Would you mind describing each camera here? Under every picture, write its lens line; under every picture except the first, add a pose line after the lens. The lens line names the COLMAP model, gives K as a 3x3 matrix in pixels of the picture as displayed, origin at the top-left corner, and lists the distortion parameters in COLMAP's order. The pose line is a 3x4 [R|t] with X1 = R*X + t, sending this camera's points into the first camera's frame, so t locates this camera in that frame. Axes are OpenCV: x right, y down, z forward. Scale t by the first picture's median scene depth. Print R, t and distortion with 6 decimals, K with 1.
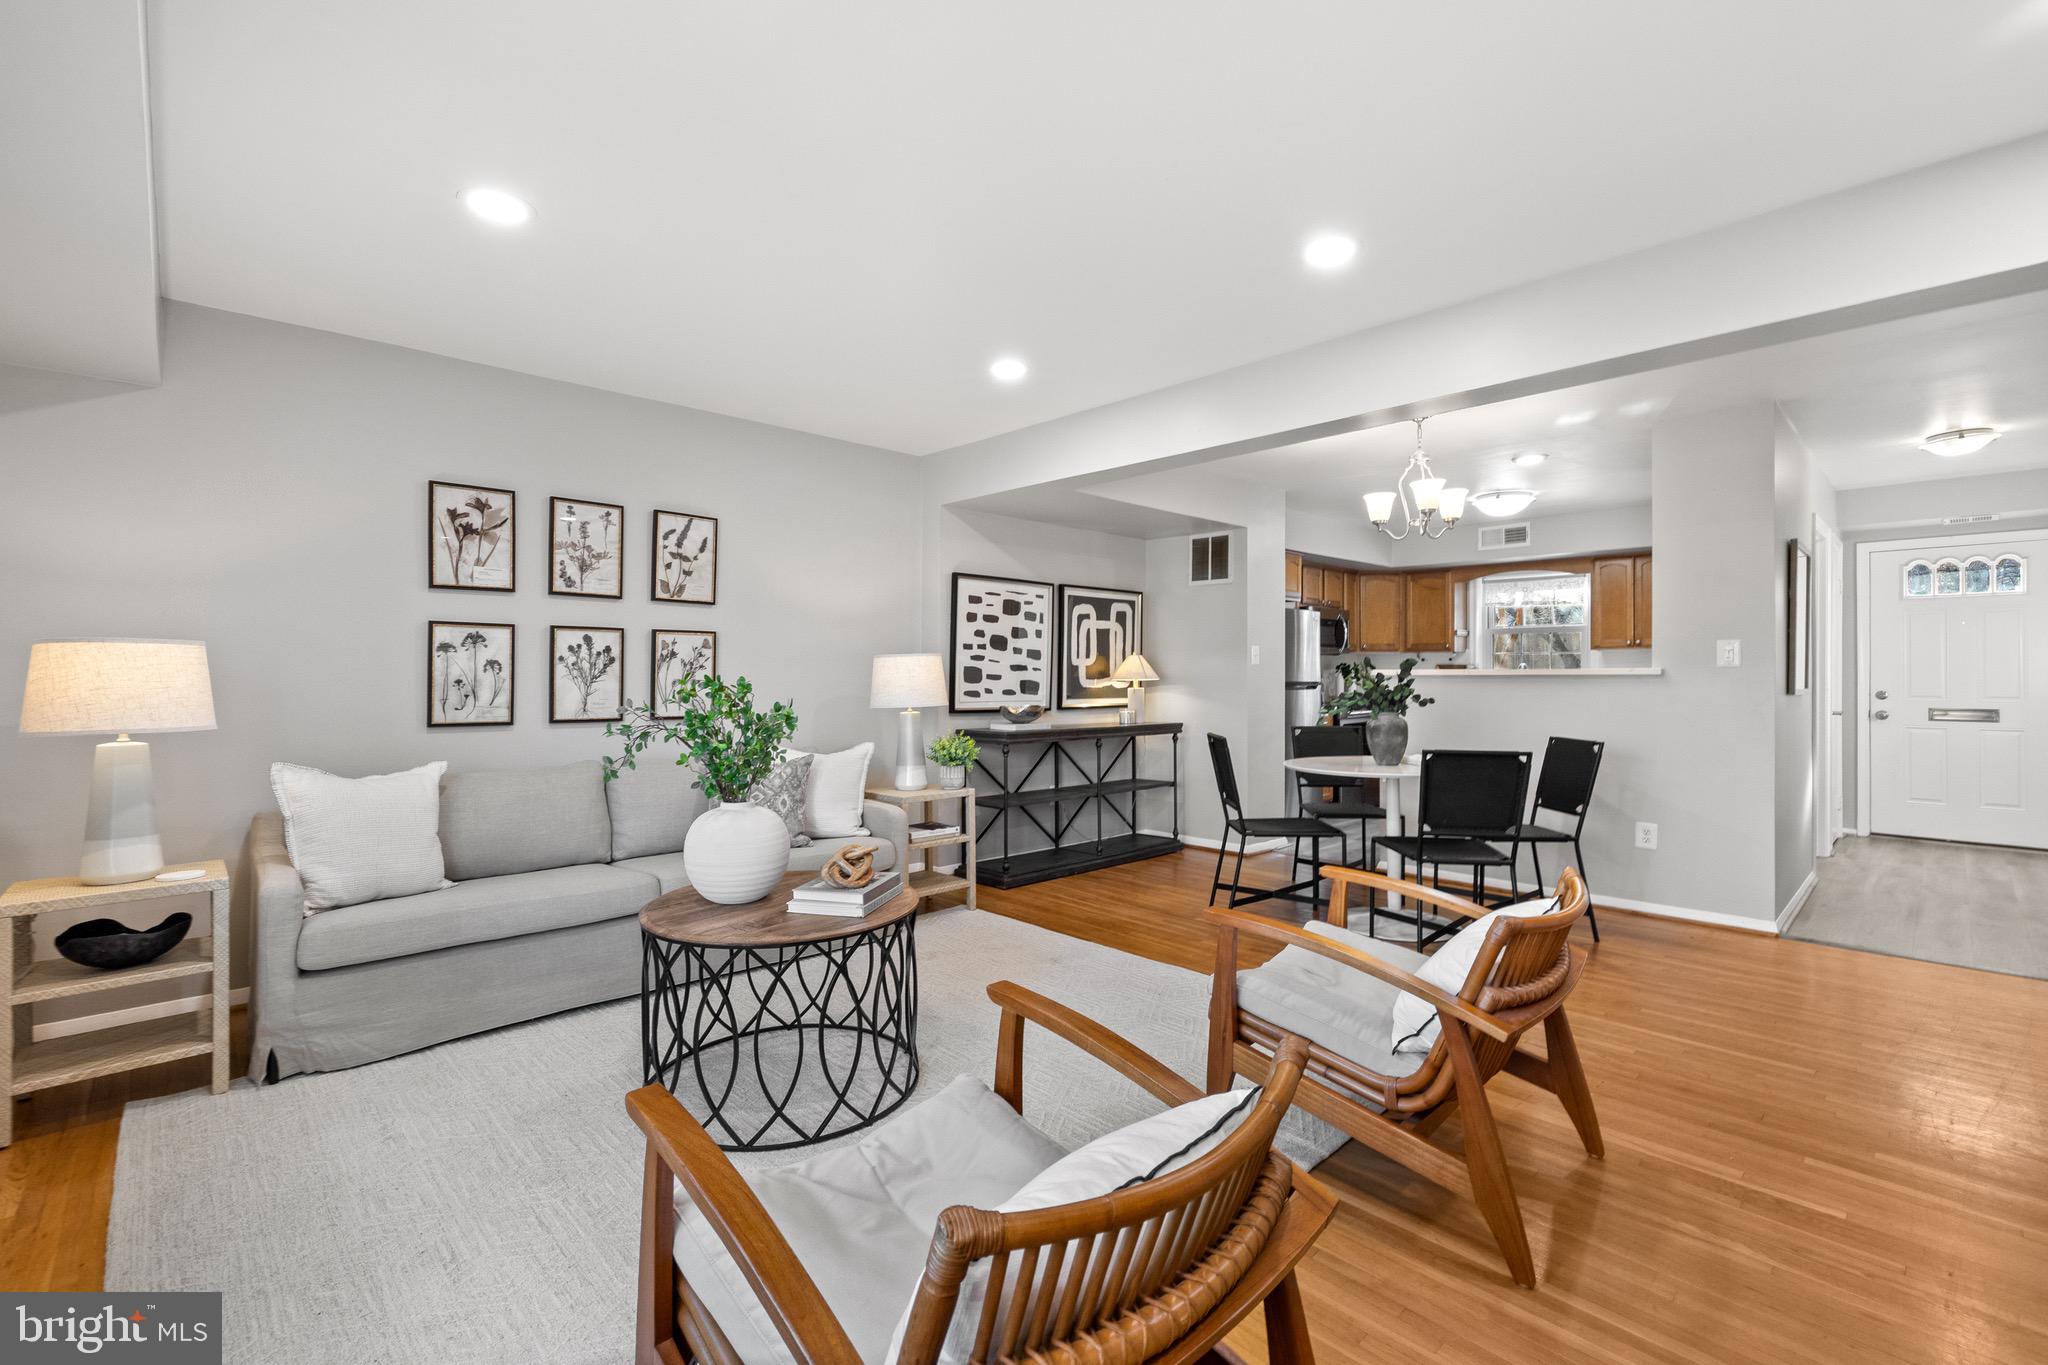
lens RADIAL K [[881.2, 0, 1020.6], [0, 881.2, 674.2], [0, 0, 1]] dist [-0.000168, 0.002440]
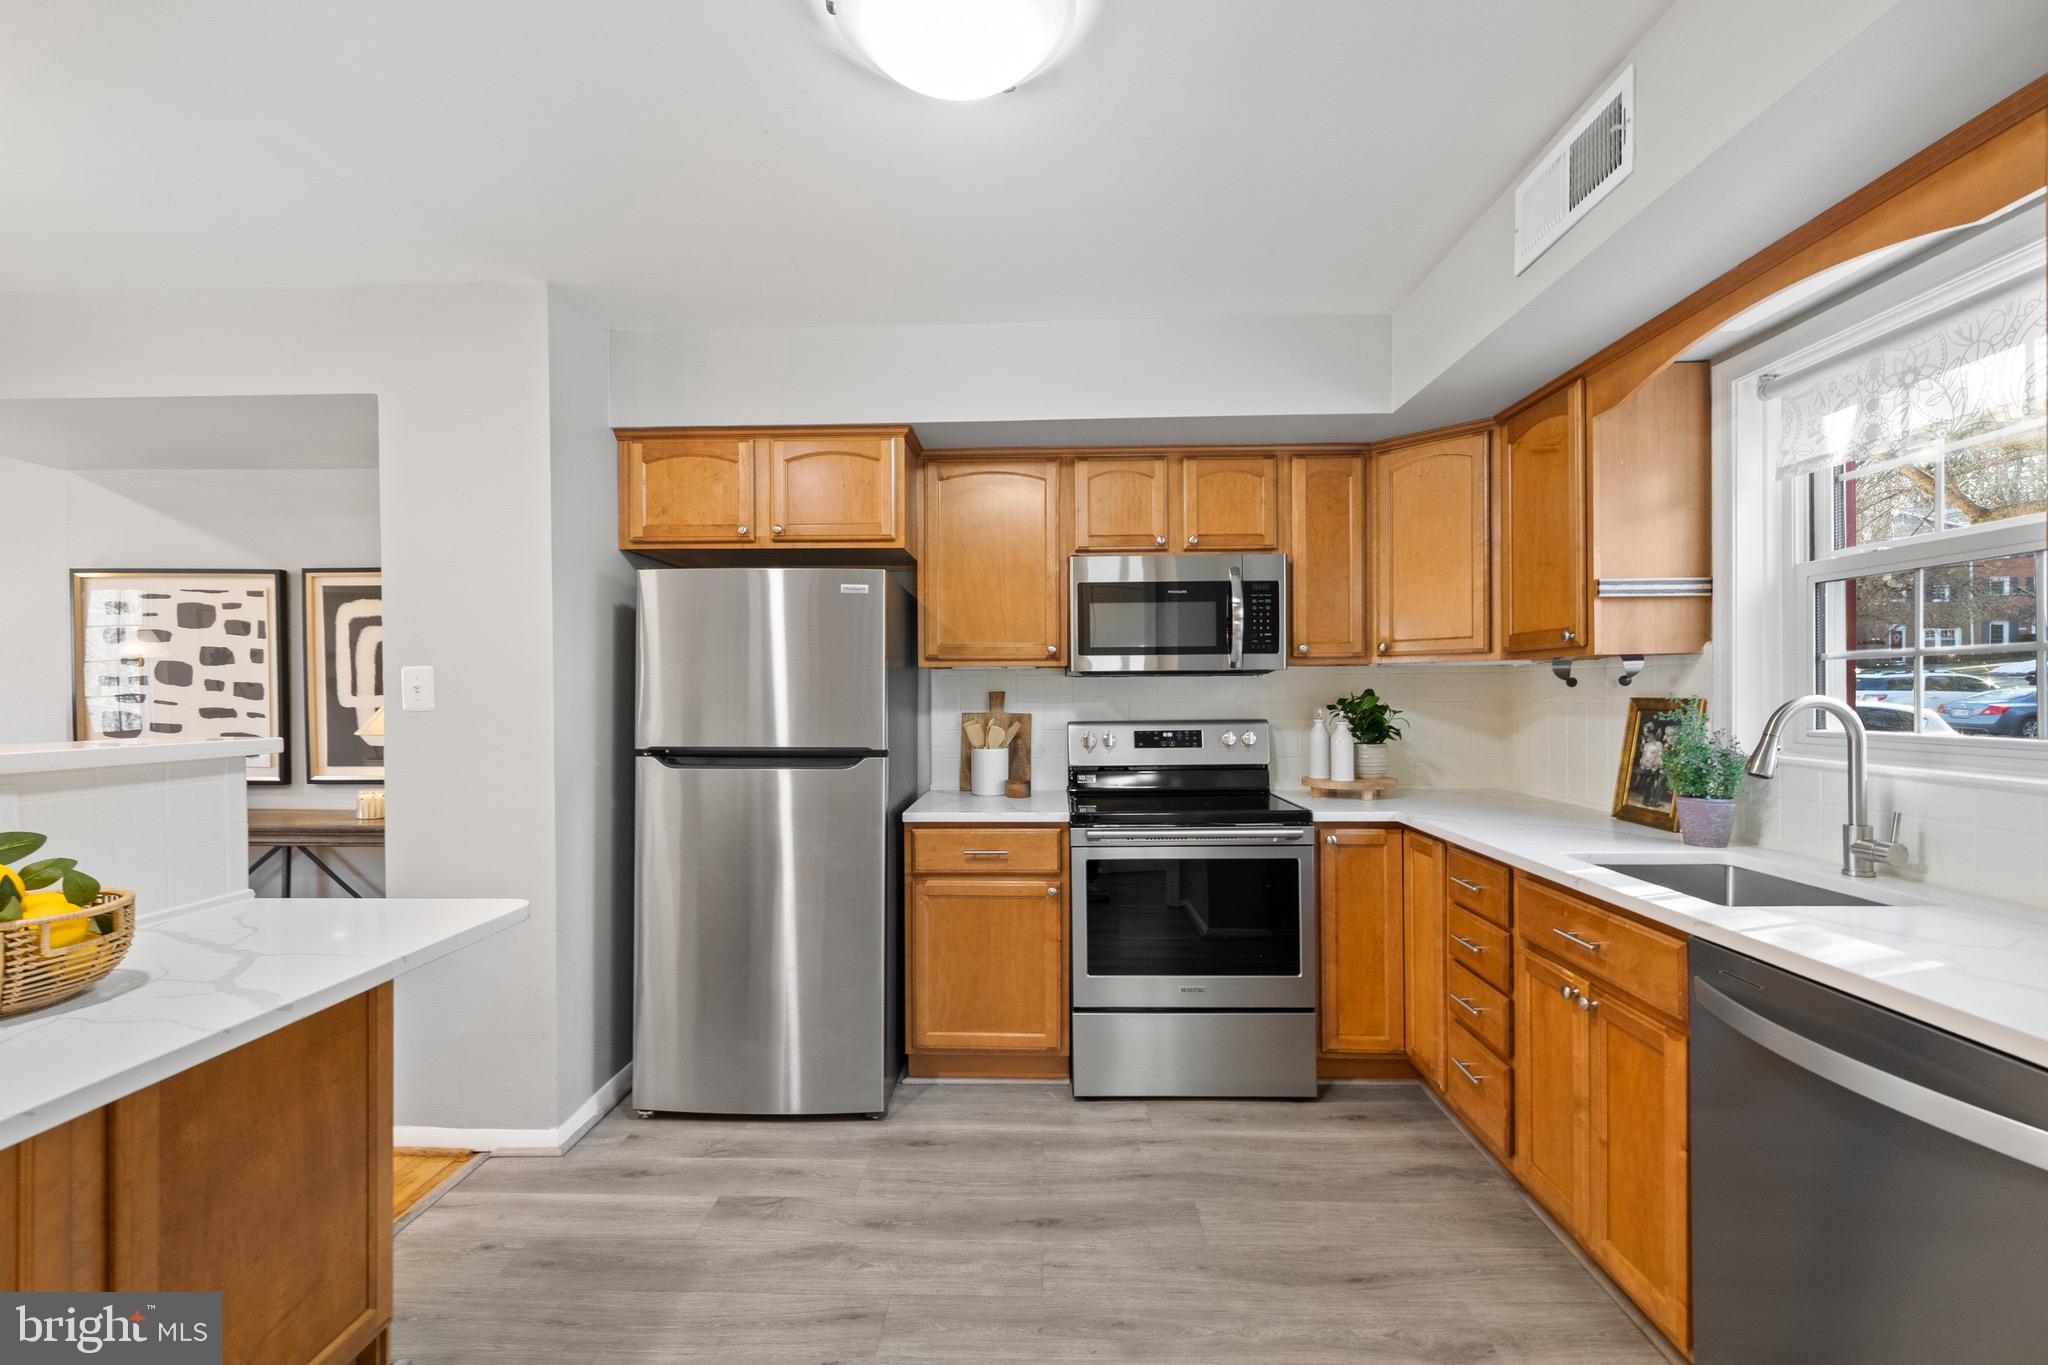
lens RADIAL K [[881.2, 0, 1019.9], [0, 881.2, 693.0], [0, 0, 1]] dist [-0.000168, 0.002440]
pose [[0.701174, -0.002406, -0.712986, 0.821089], [0.002535, 0.999996, -0.000881, -0.018997], [0.712985, -0.001190, 0.701178, 0.958424]]
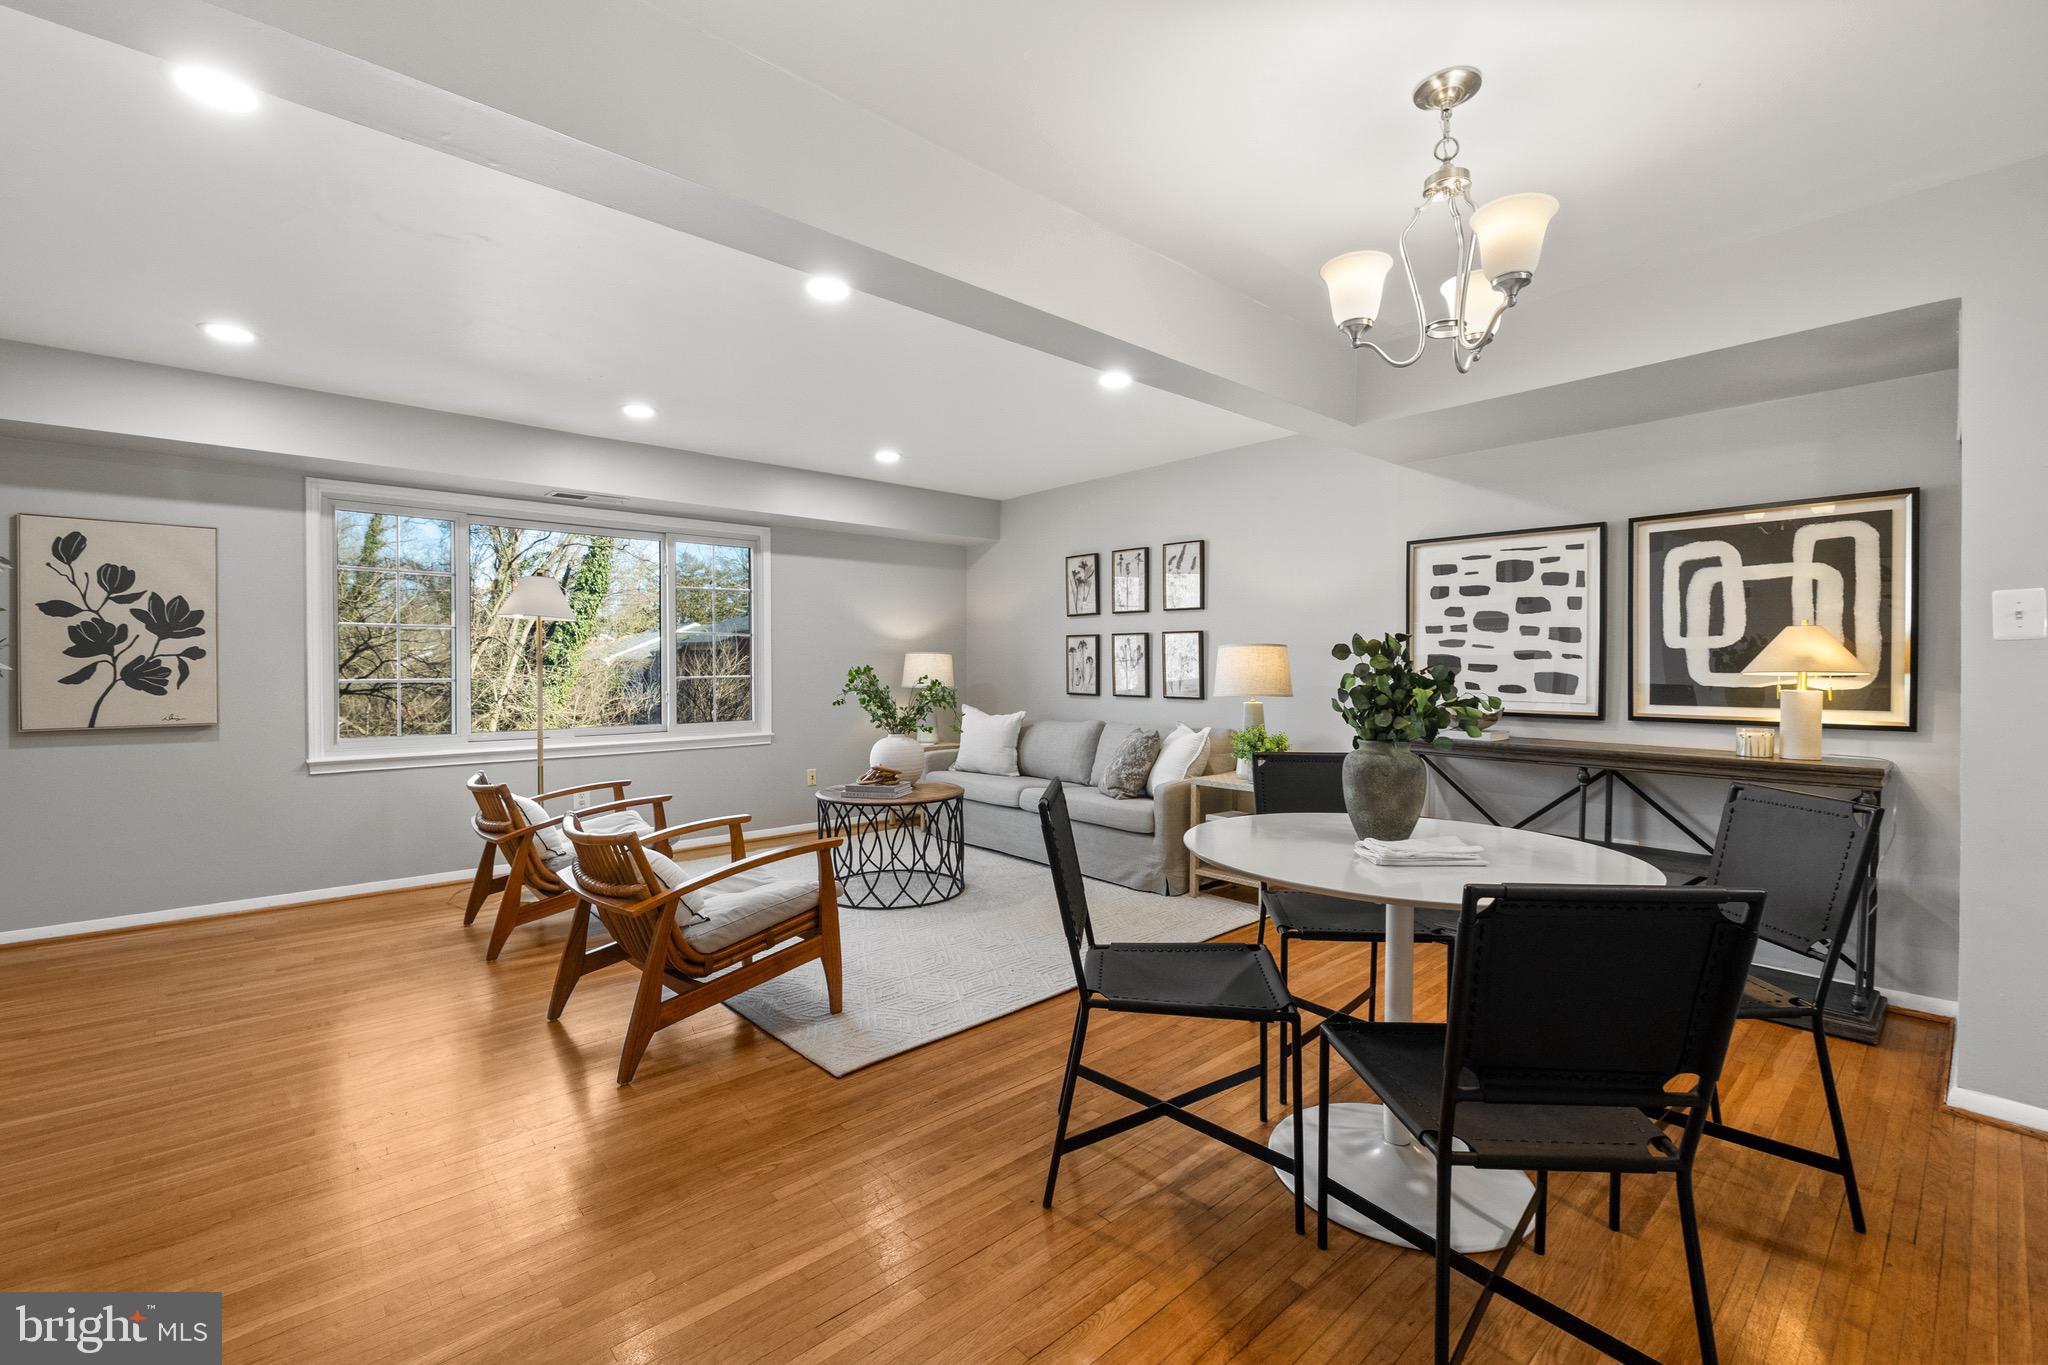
lens RADIAL K [[881.2, 0, 1018.6], [0, 881.2, 675.7], [0, 0, 1]] dist [-0.000168, 0.002440]
pose [[-0.037342, 0.012023, -0.999230, 0.708029], [0.002018, 0.999926, 0.011956, 0.000155], [0.999301, -0.001570, -0.037363, 0.611588]]
